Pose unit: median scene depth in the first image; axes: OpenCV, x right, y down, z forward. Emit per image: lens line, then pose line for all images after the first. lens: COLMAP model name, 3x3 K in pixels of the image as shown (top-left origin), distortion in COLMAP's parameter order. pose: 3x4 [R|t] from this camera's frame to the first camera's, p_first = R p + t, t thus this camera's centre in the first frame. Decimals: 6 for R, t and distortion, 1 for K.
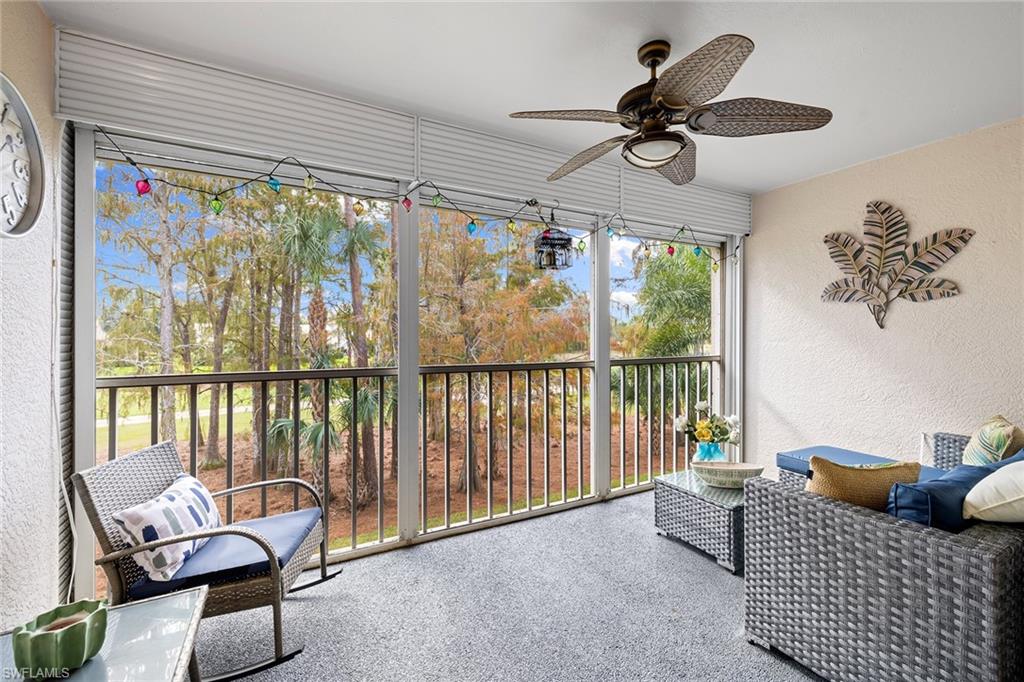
lens RADIAL K [[431.4, 0, 512.0], [0, 431.4, 341.0], [0, 0, 1]] dist [-0.000753, -0.000481]
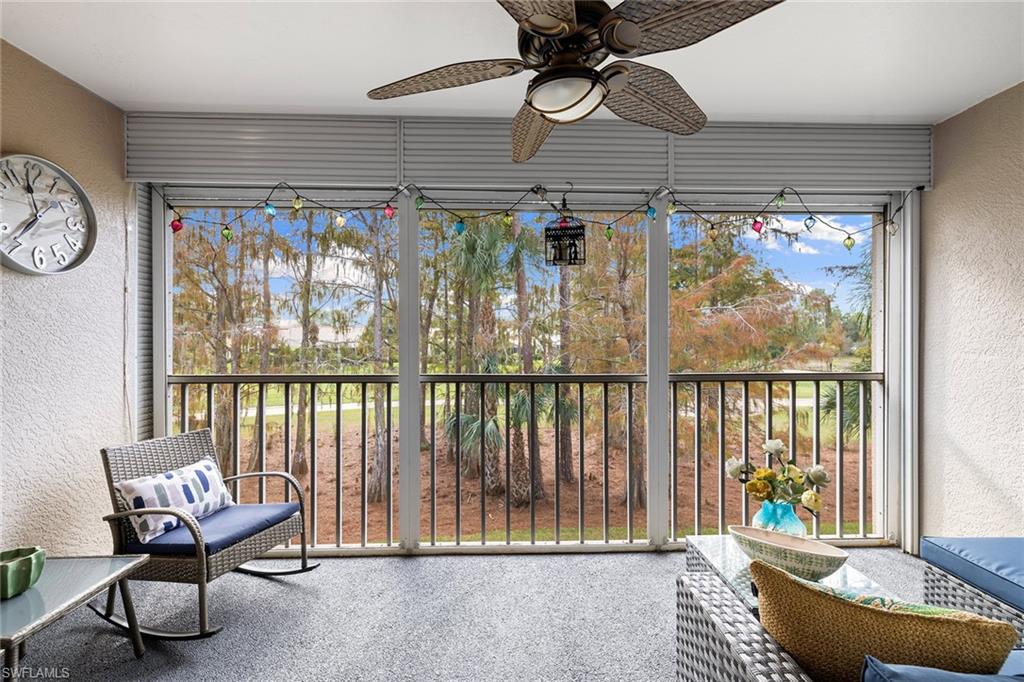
lens RADIAL K [[435.6, 0, 512.0], [0, 435.6, 344.6], [0, 0, 1]] dist [0.000071, 0.000045]
pose [[0.895856, 0.006946, -0.444290, 0.418060], [-0.006094, 0.999976, 0.003347, -0.014198], [0.444303, -0.000291, 0.895877, 0.210649]]
